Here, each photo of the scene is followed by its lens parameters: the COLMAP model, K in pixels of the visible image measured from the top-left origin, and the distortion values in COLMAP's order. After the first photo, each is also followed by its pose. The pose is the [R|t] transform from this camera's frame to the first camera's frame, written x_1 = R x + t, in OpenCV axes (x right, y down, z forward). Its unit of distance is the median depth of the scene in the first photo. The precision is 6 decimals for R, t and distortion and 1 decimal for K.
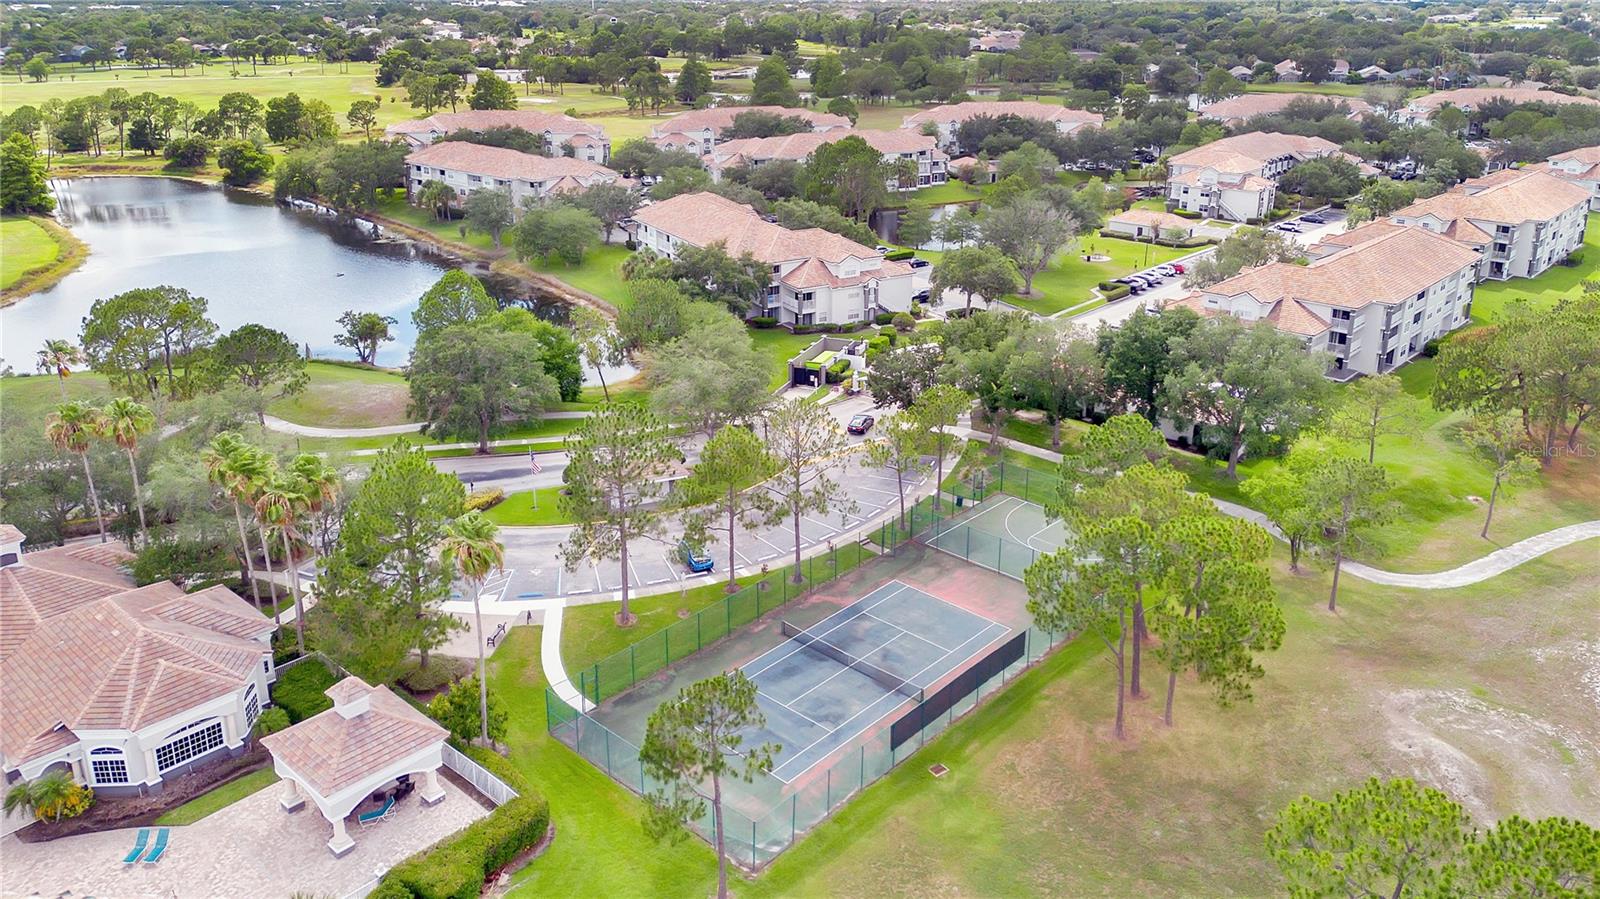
lens RADIAL K [[1342.8, 0, 800.0], [0, 1342.8, 449.5], [0, 0, 1]] dist [0.123039, -0.163292]
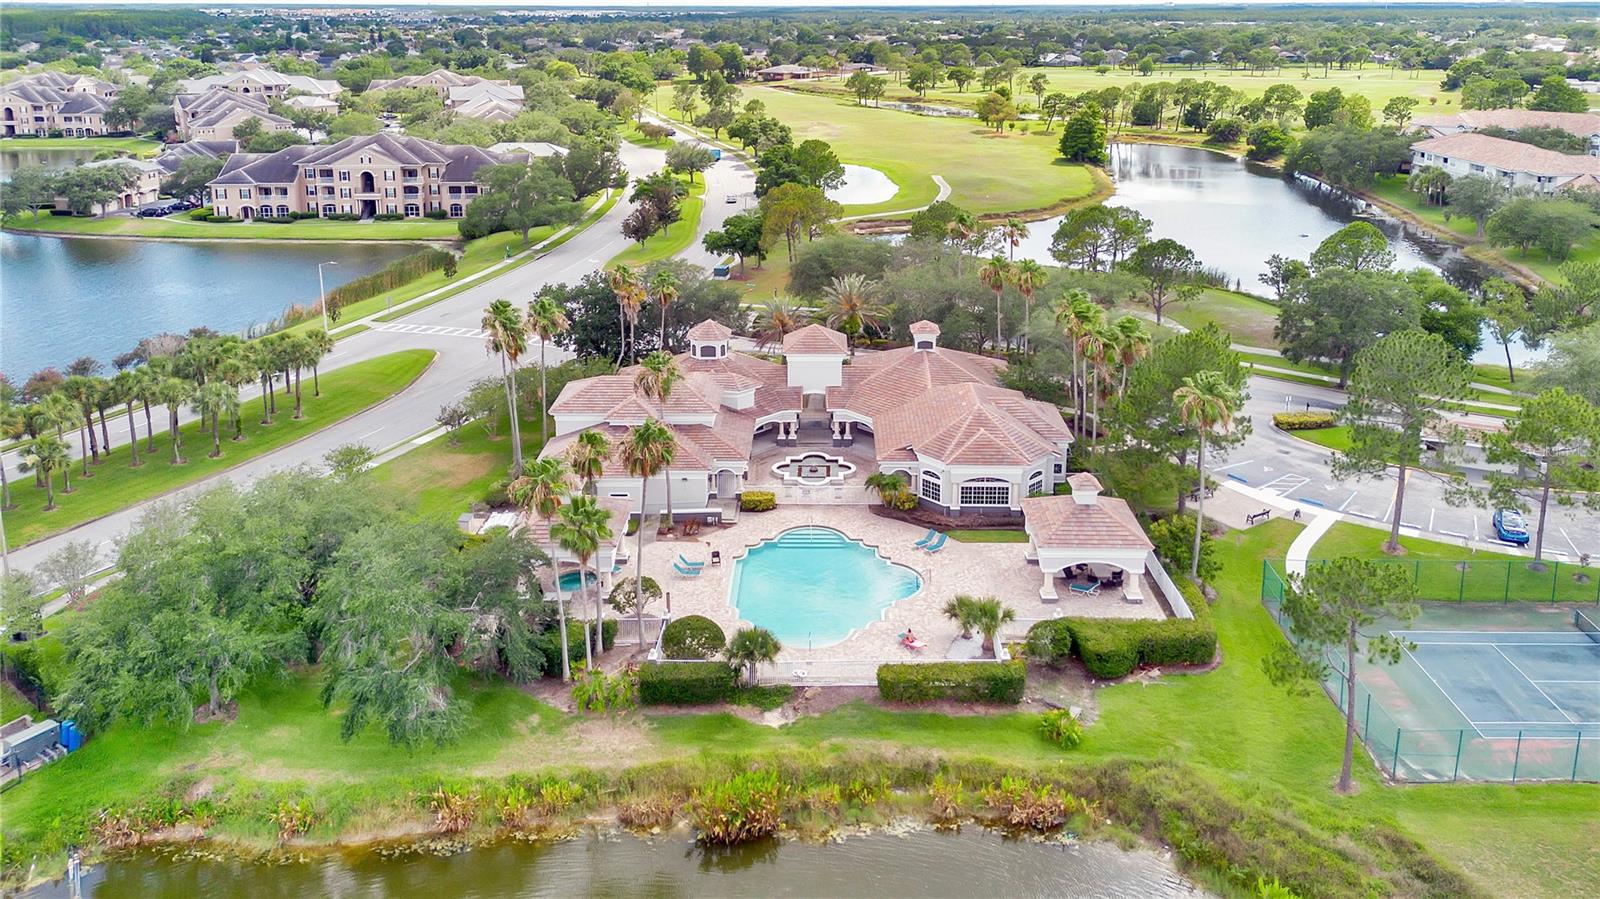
lens RADIAL K [[1342.8, 0, 800.0], [0, 1342.8, 449.5], [0, 0, 1]] dist [0.123039, -0.163292]
pose [[0.626790, 0.207993, -0.750915, 0.287142], [-0.257515, 0.964858, 0.052304, 0.091850], [0.735405, 0.160589, 0.658324, -0.033921]]
